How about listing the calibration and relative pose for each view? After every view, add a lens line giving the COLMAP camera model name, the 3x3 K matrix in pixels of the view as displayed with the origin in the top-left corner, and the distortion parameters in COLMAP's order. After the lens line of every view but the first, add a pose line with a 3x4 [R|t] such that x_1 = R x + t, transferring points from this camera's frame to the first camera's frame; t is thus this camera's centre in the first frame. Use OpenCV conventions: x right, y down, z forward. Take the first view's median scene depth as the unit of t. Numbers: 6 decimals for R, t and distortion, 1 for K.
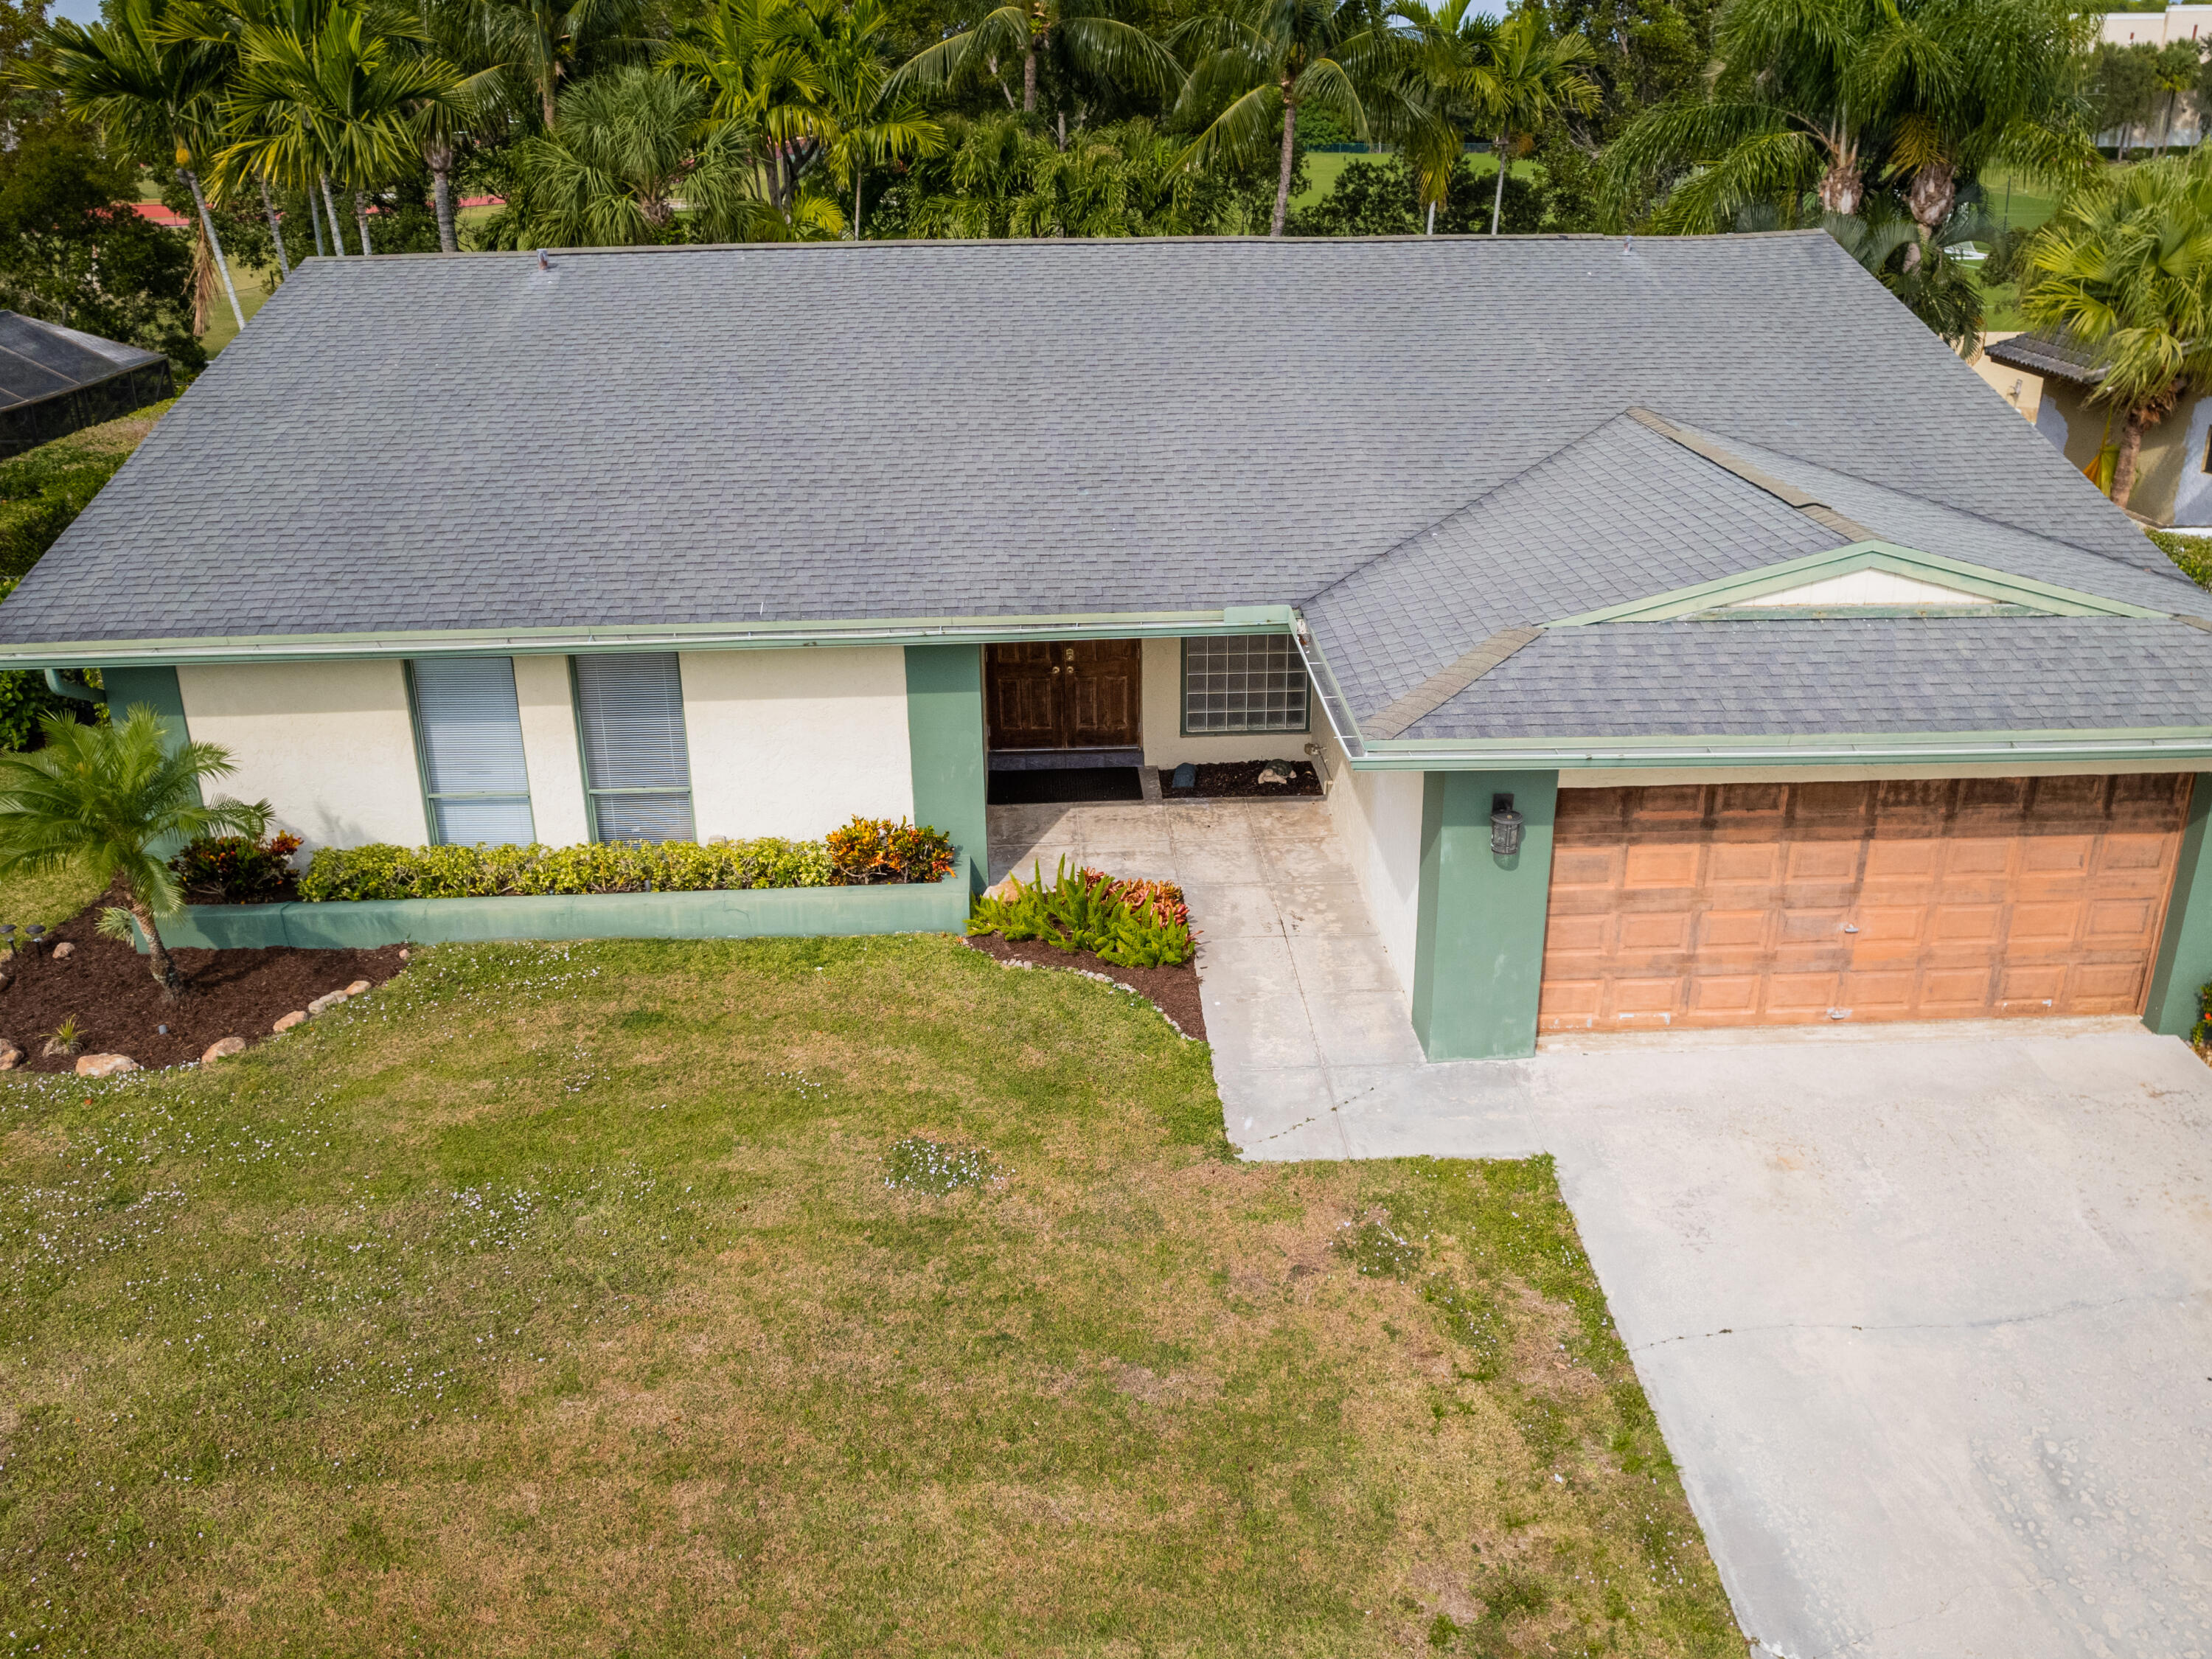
lens RADIAL K [[1866.1, 0, 1076.7], [0, 1866.1, 816.0], [0, 0, 1]] dist [-0.074326, 0.069674]
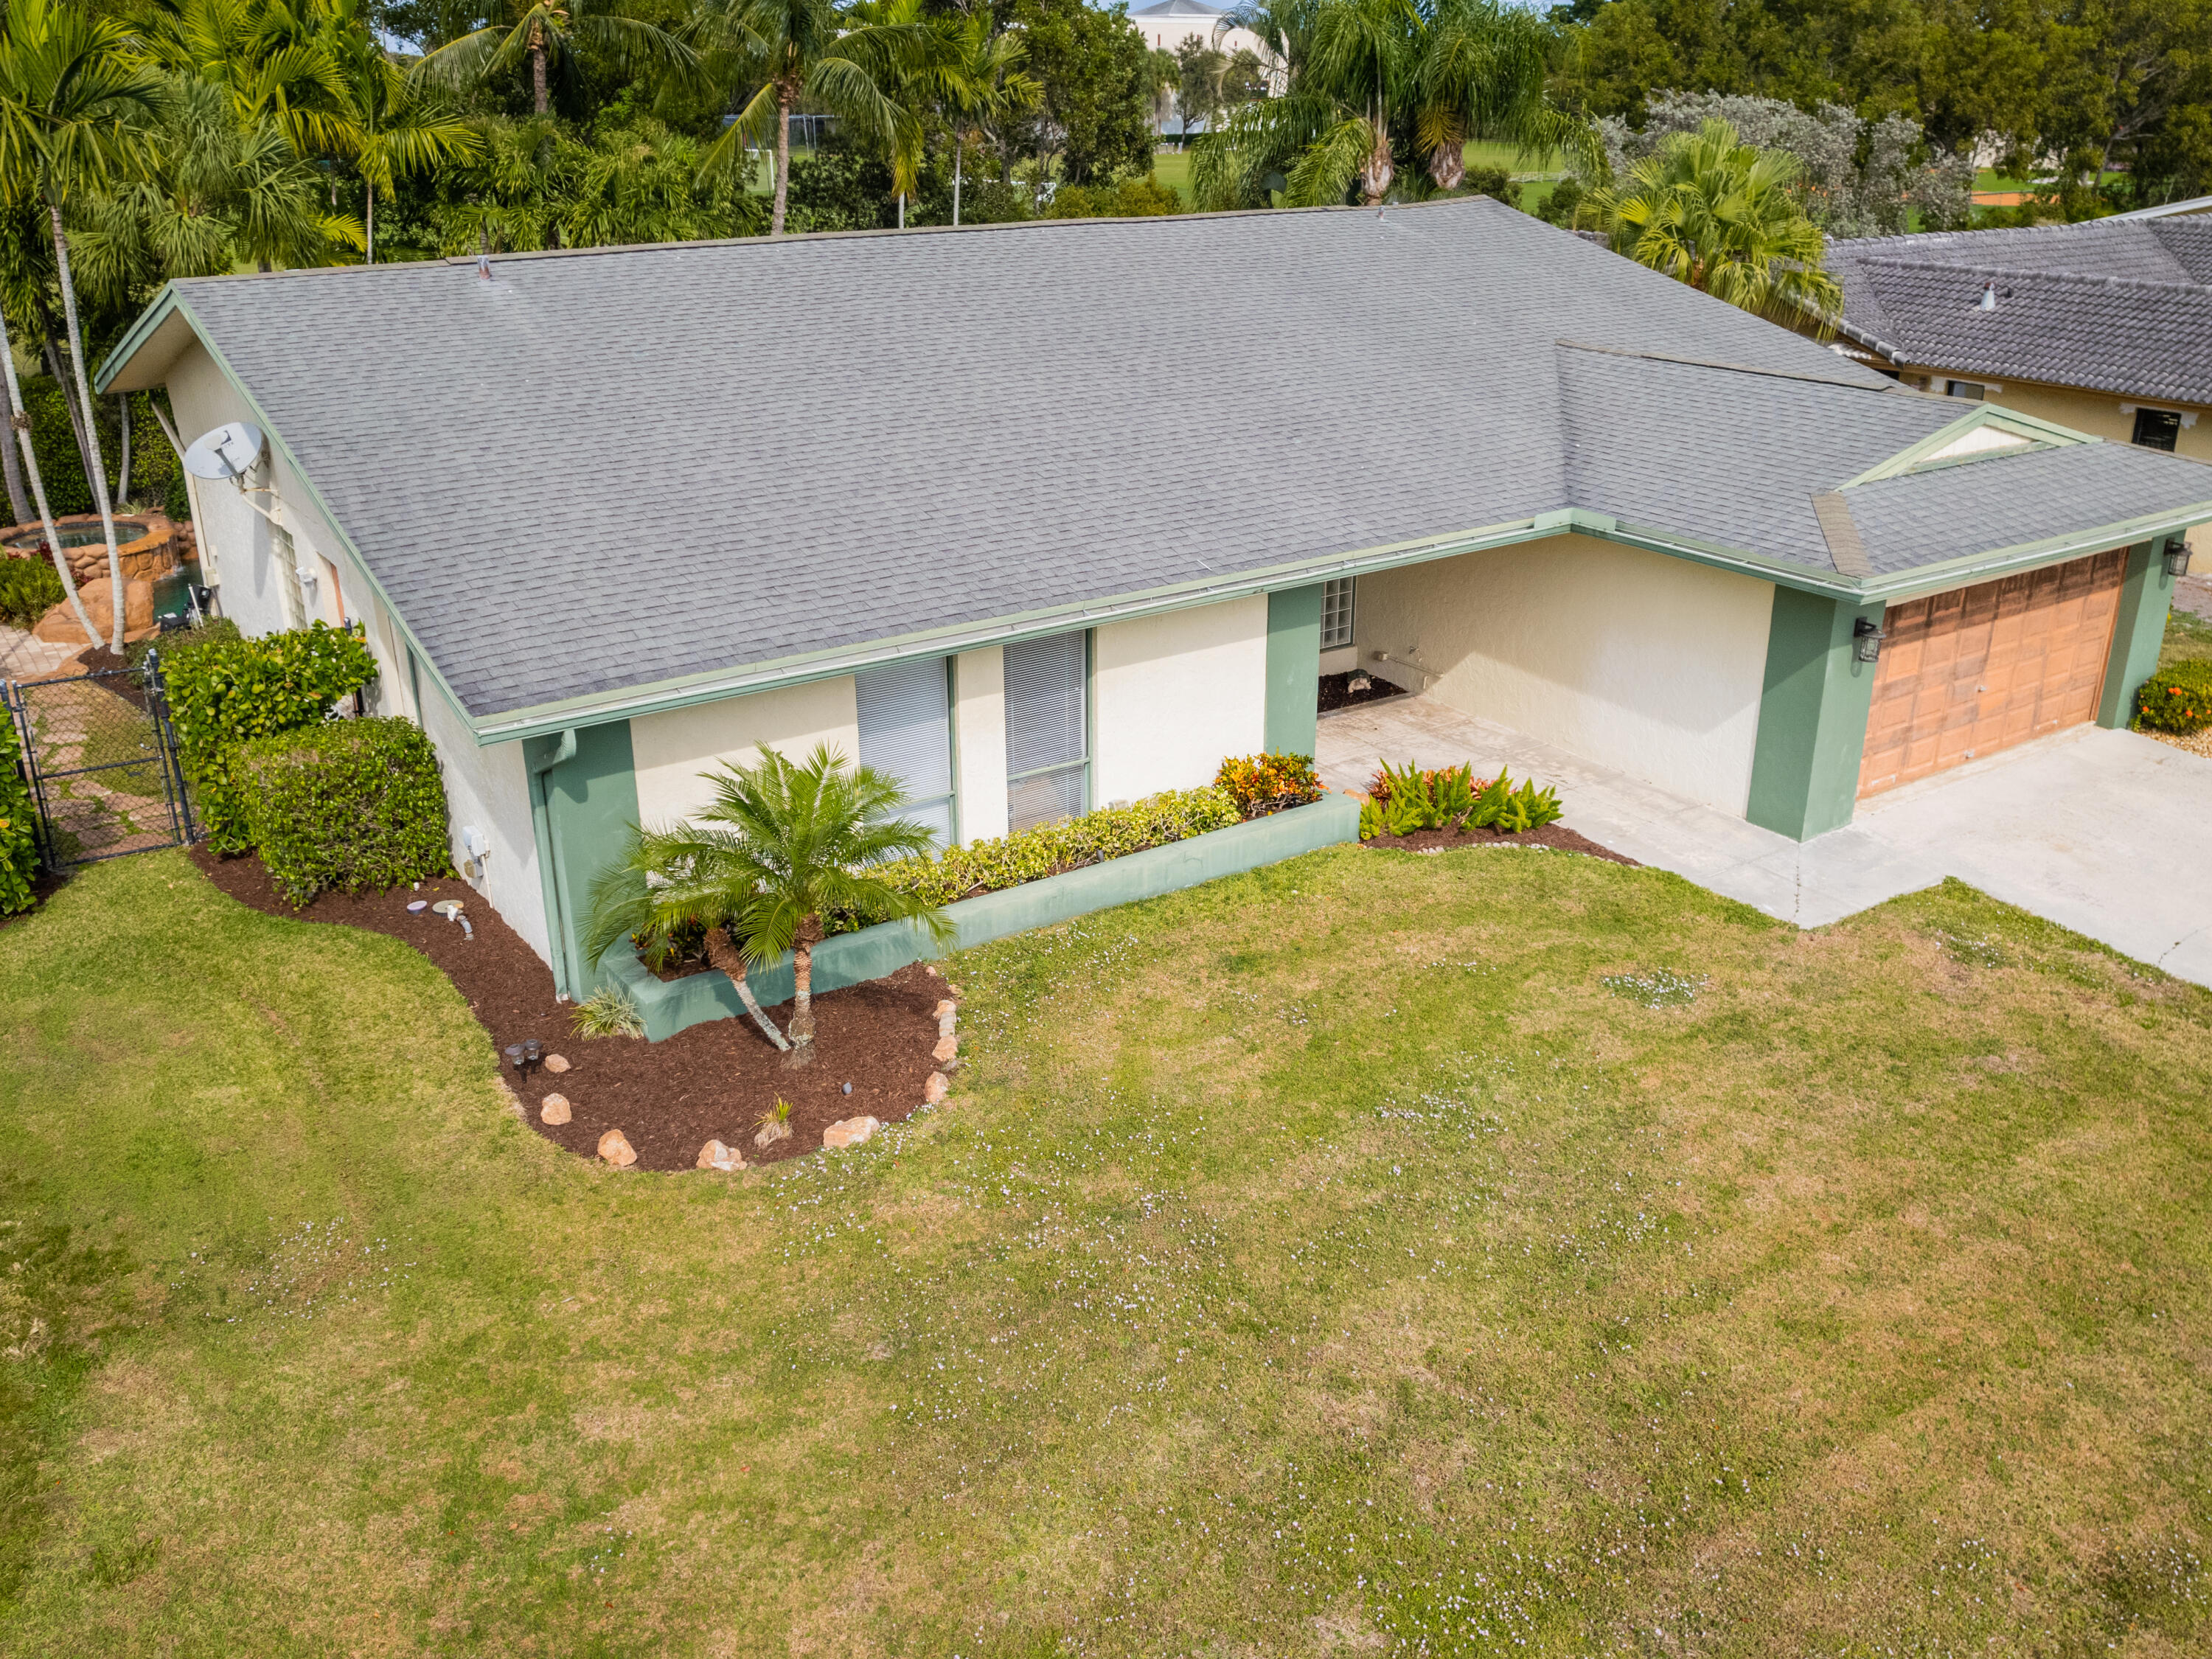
lens RADIAL K [[1866.0, 0, 1057.6], [0, 1866.0, 834.6], [0, 0, 1]] dist [-0.014356, -0.088922]
pose [[0.852474, -0.193145, 0.485780, -0.785639], [0.192096, 0.979969, 0.052531, -0.033794], [-0.486196, 0.048535, 0.872501, 0.127082]]
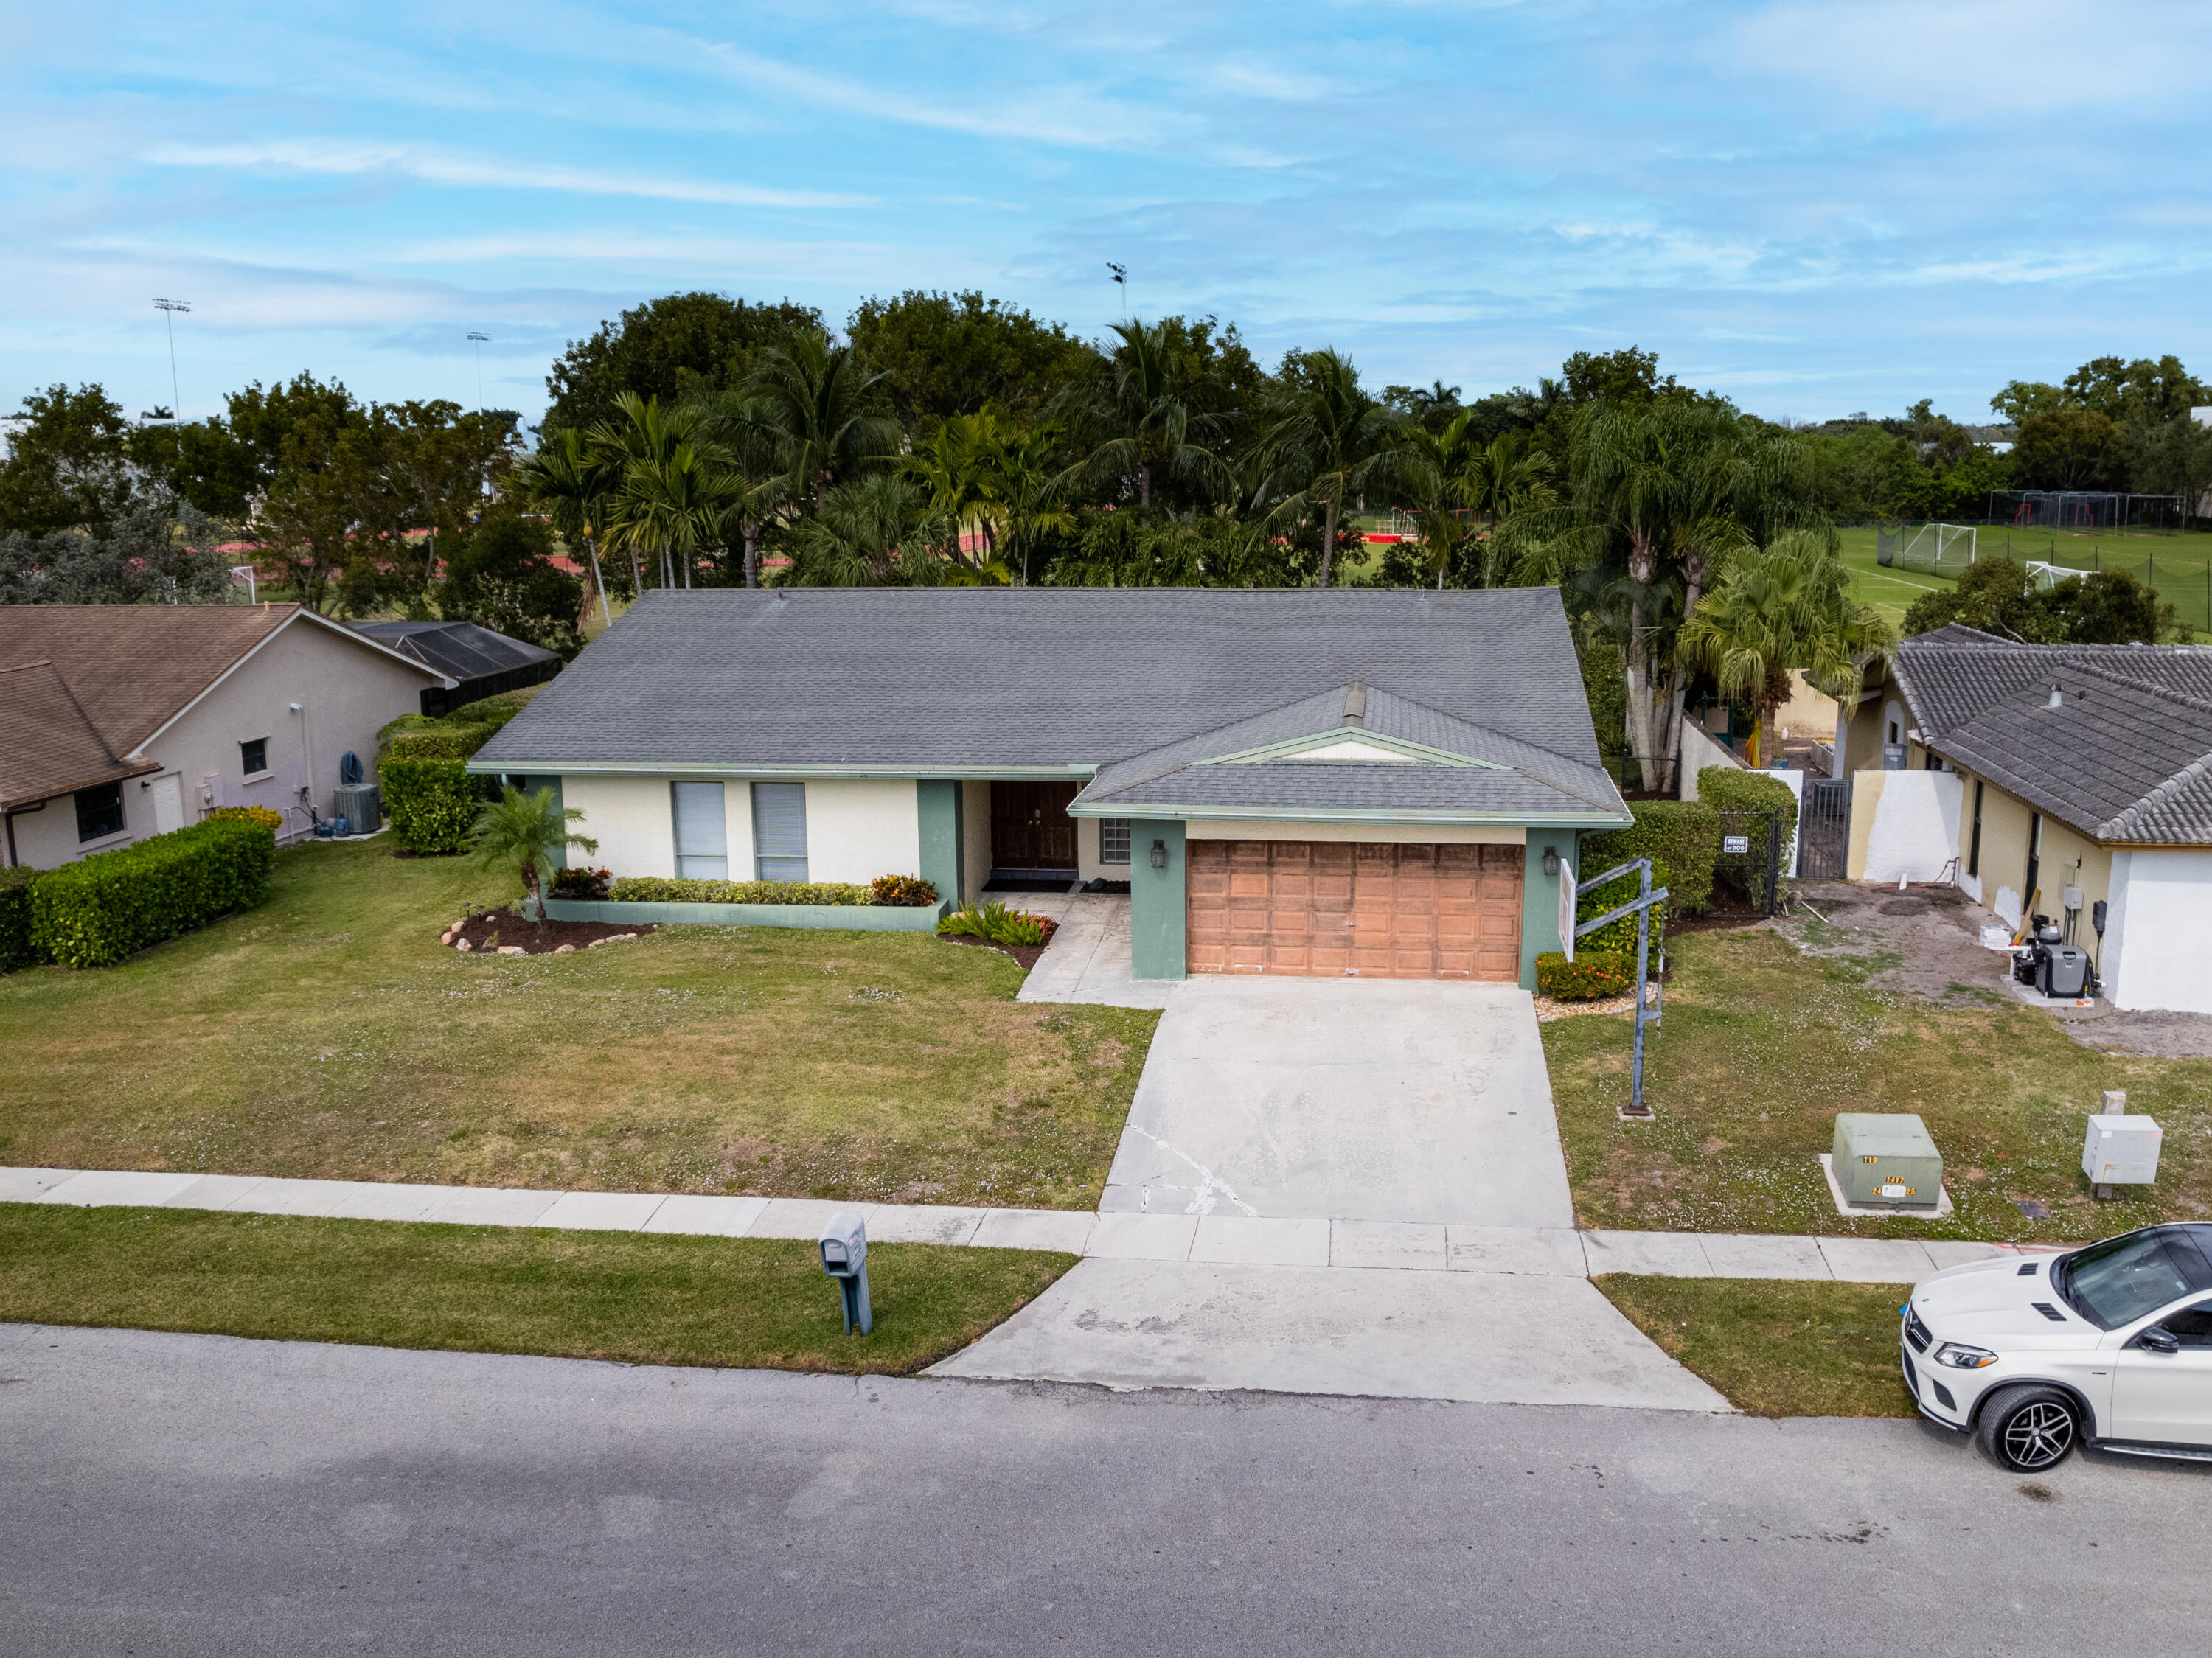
lens RADIAL K [[1865.9, 0, 1057.6], [0, 1865.9, 834.1], [0, 0, 1]] dist [-0.014356, -0.088922]
pose [[0.983676, 0.037282, -0.176042, 0.419429], [-0.067882, 0.982904, -0.171147, 0.299663], [0.166652, 0.180303, 0.969390, -0.905035]]
